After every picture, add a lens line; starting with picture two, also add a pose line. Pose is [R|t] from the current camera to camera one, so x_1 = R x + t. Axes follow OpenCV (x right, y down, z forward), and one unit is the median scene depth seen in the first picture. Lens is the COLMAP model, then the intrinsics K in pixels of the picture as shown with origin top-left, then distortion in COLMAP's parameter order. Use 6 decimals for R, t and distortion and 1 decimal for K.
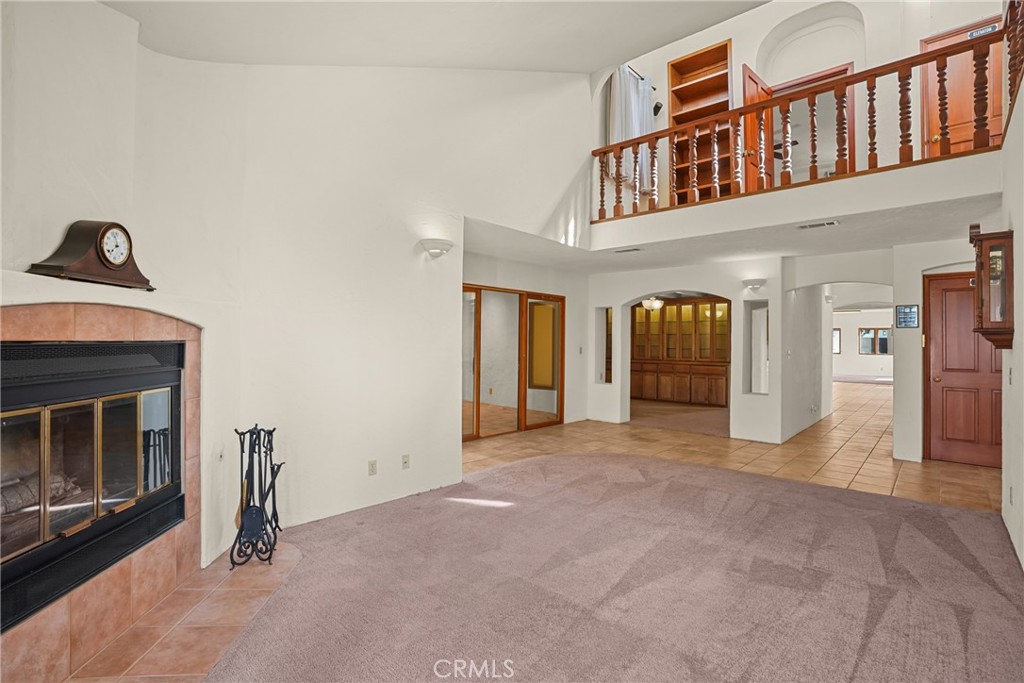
lens RADIAL K [[484.0, 0, 513.3], [0, 484.0, 342.3], [0, 0, 1]] dist [-0.038073, 0.007334]
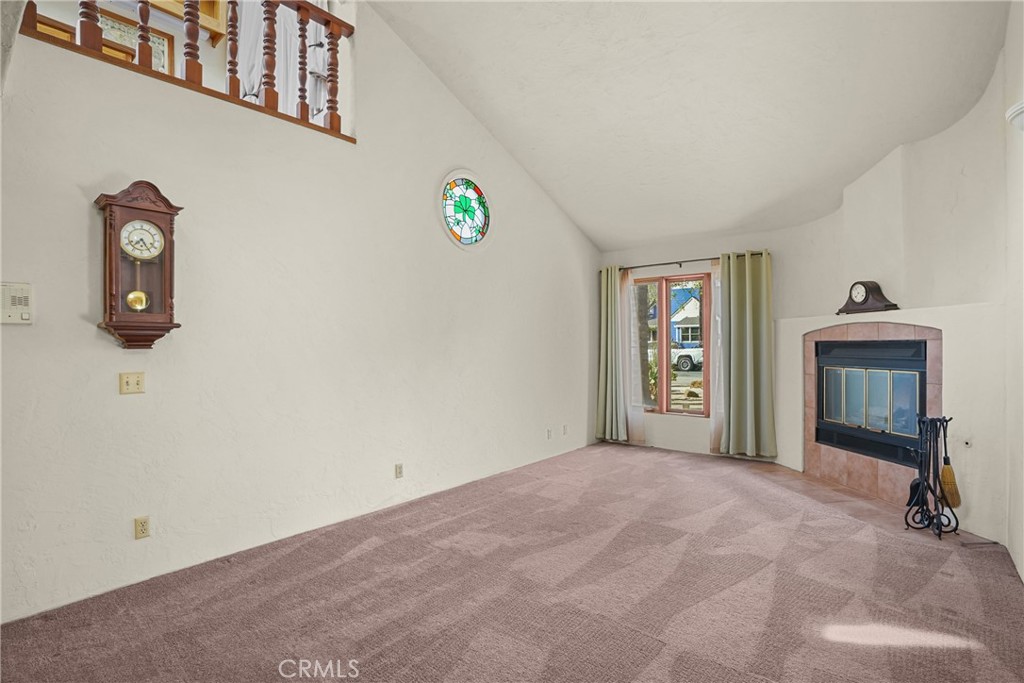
lens RADIAL K [[484.0, 0, 522.6], [0, 484.0, 341.9], [0, 0, 1]] dist [-0.038073, 0.007334]
pose [[-0.997221, -0.011378, -0.073625, 0.643842], [-0.011499, 0.999933, 0.001221, 0.014751], [0.073606, 0.002064, -0.997285, 2.540543]]
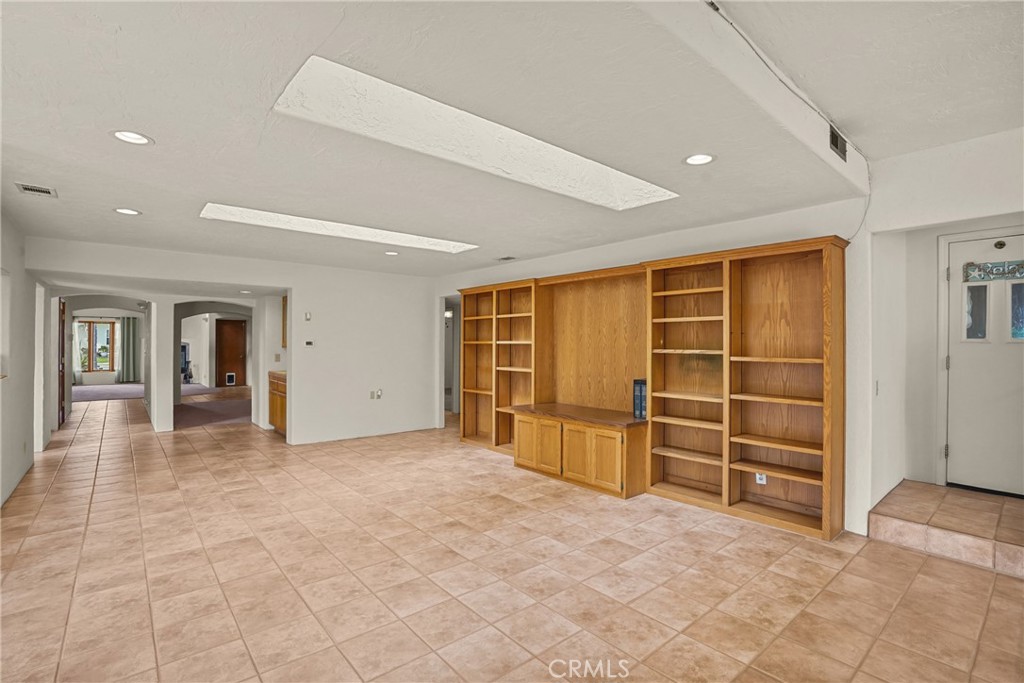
lens RADIAL K [[484.0, 0, 523.2], [0, 484.0, 343.6], [0, 0, 1]] dist [-0.038073, 0.007334]
pose [[-0.084535, -0.015014, -0.996307, 6.066812], [-0.005238, 0.999879, -0.014624, 0.052030], [0.996407, 0.003982, -0.084604, 6.887383]]
